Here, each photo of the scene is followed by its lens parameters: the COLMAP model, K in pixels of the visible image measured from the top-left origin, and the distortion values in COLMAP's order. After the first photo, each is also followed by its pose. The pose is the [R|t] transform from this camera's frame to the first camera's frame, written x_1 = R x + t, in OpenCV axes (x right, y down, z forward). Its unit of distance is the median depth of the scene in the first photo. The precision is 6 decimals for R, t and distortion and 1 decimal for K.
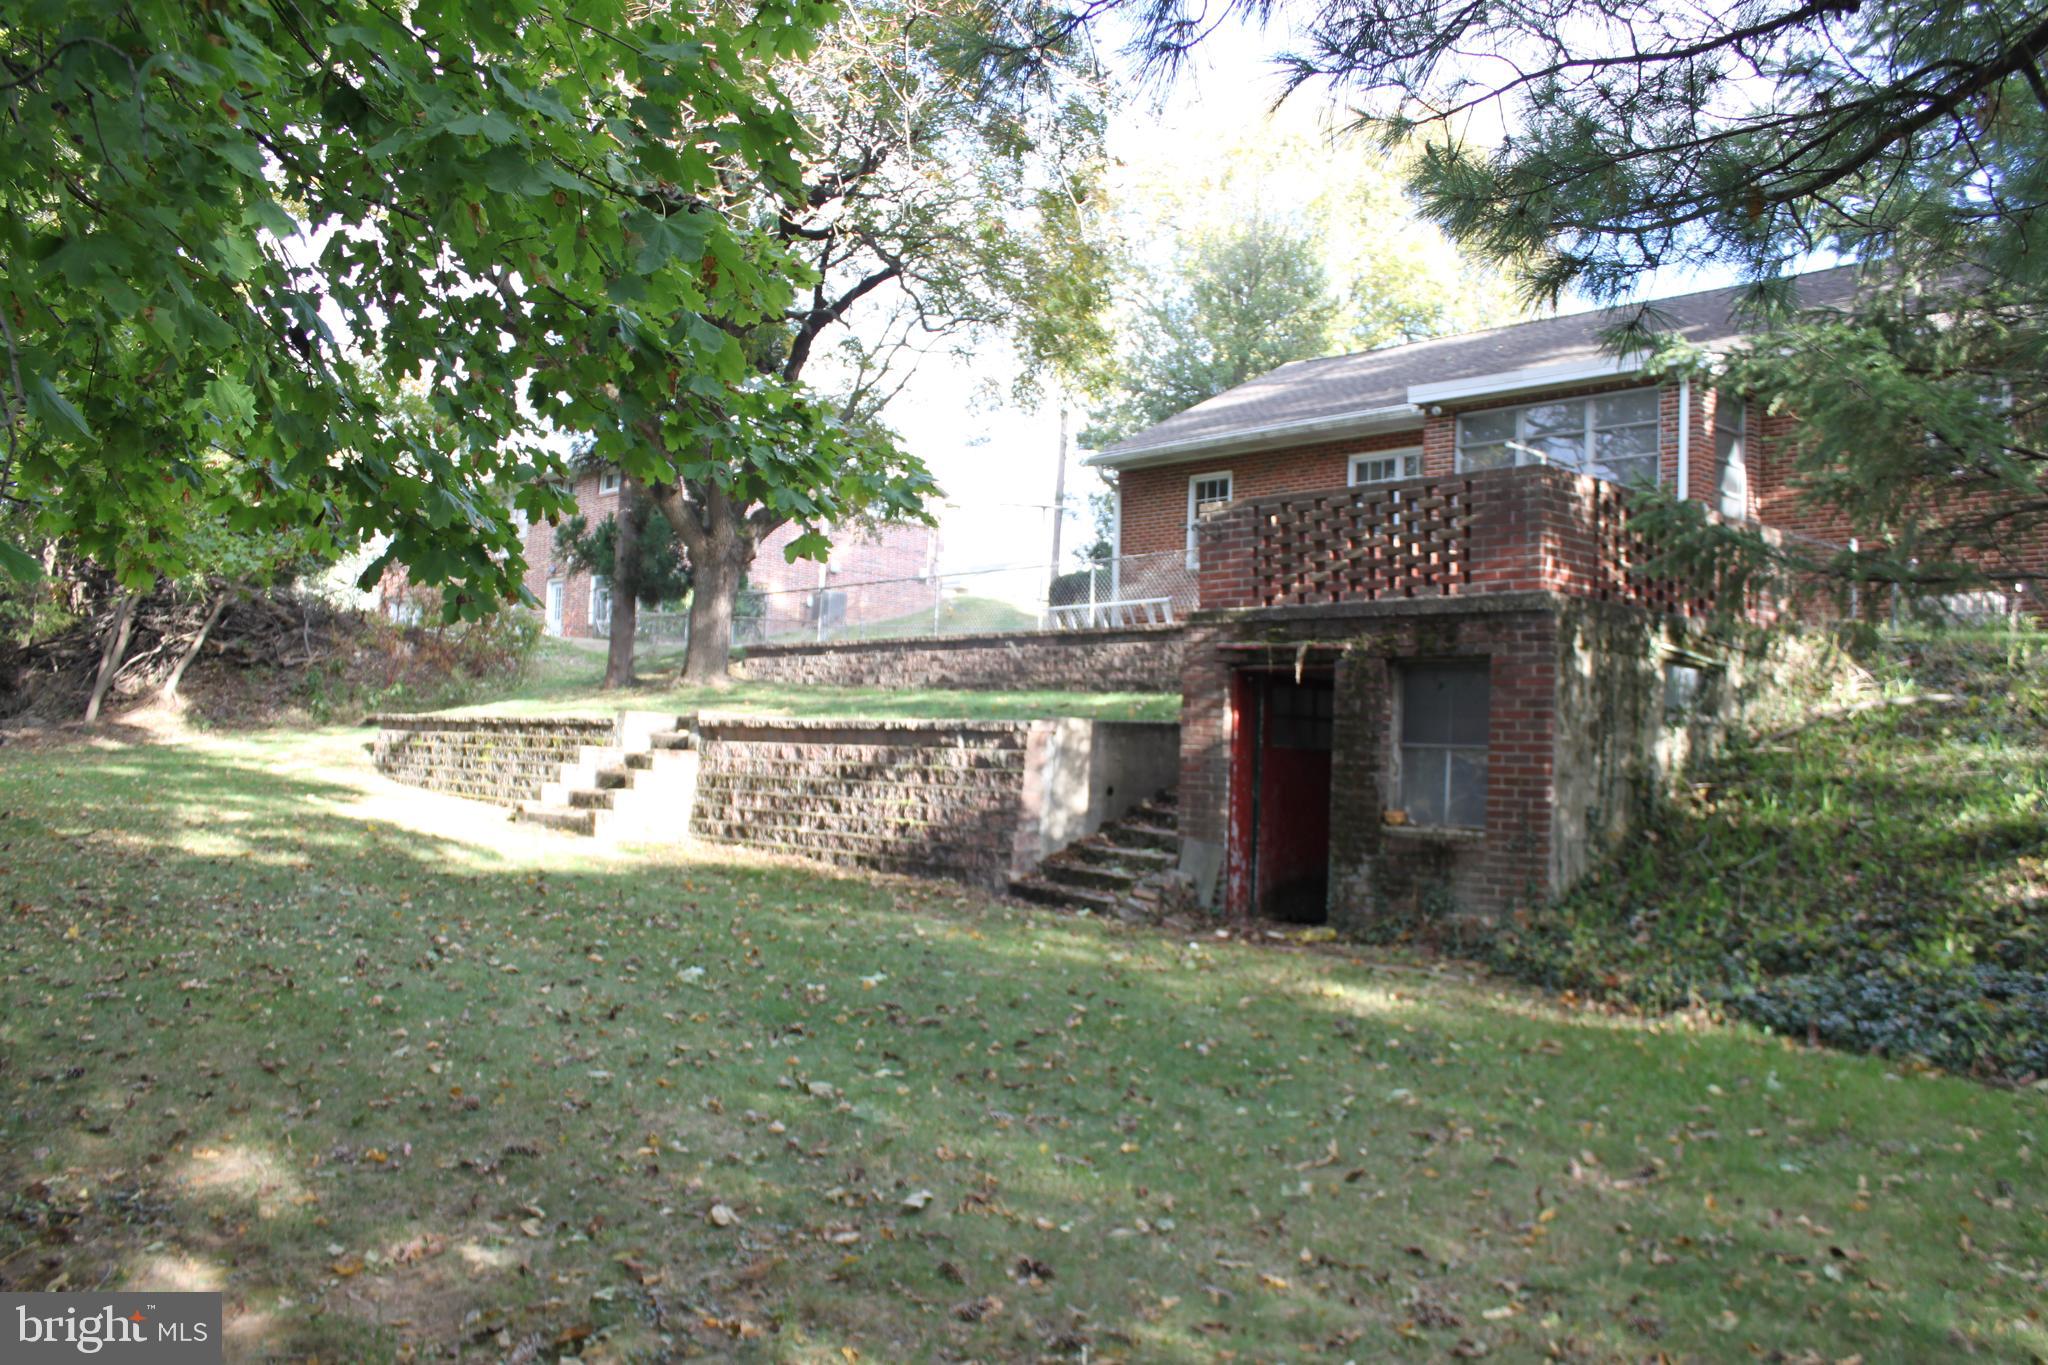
lens RADIAL K [[1729.6, 0, 1015.2], [0, 1729.6, 674.7], [0, 0, 1]] dist [-0.143796, 0.112705]
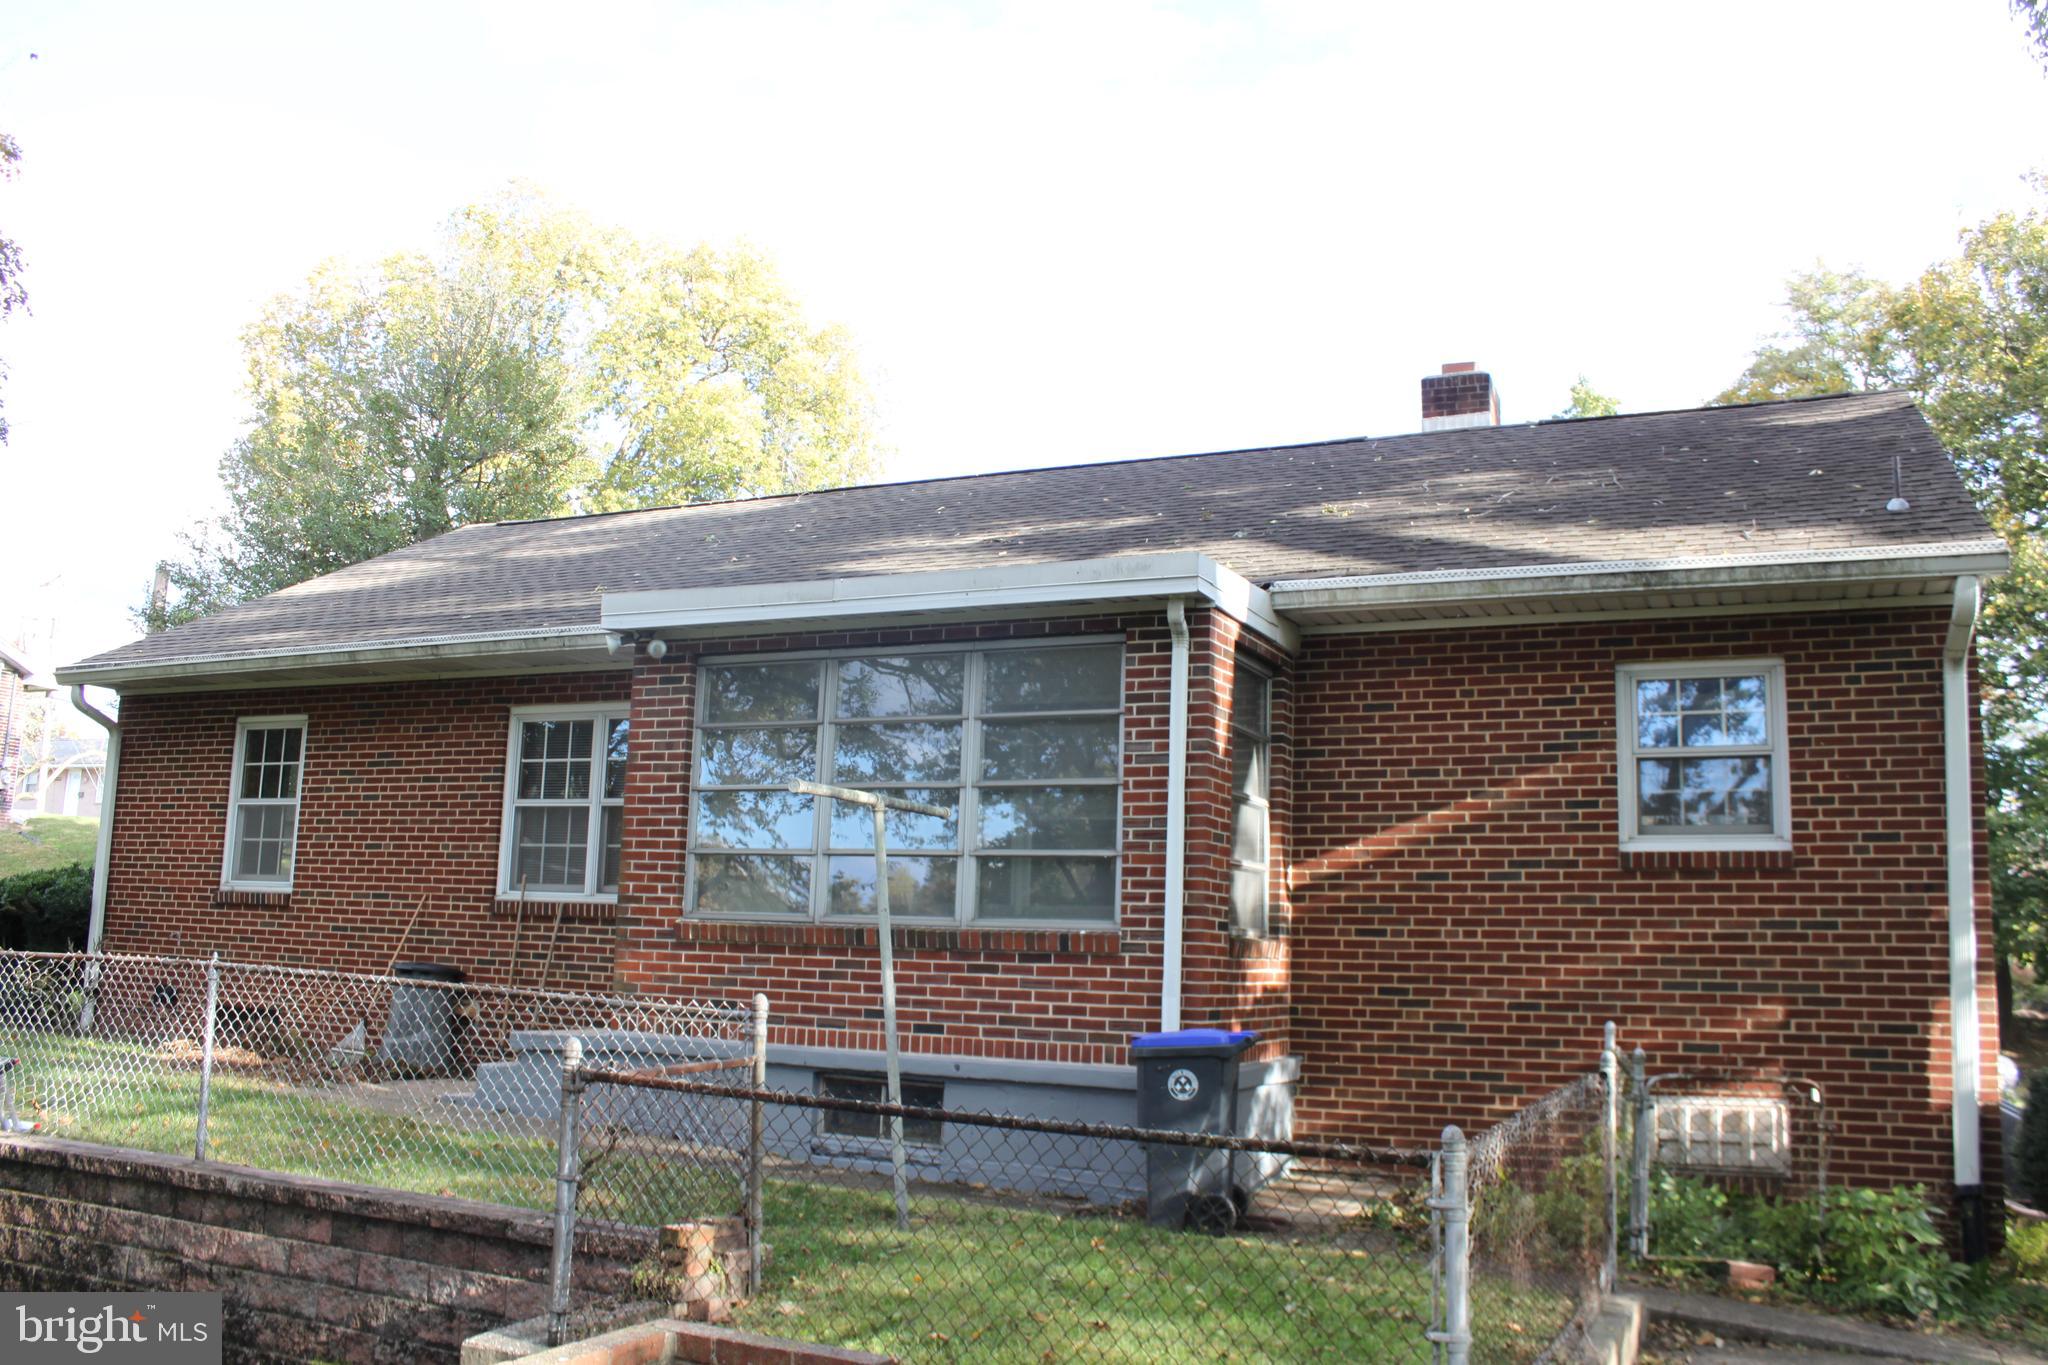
lens RADIAL K [[1729.6, 0, 1023.4], [0, 1729.6, 689.1], [0, 0, 1]] dist [-0.143796, 0.112705]
pose [[0.919176, 0.054552, 0.390050, 0.107398], [-0.020076, 0.995563, -0.091930, -0.070477], [-0.393335, 0.076669, 0.916193, 0.362940]]
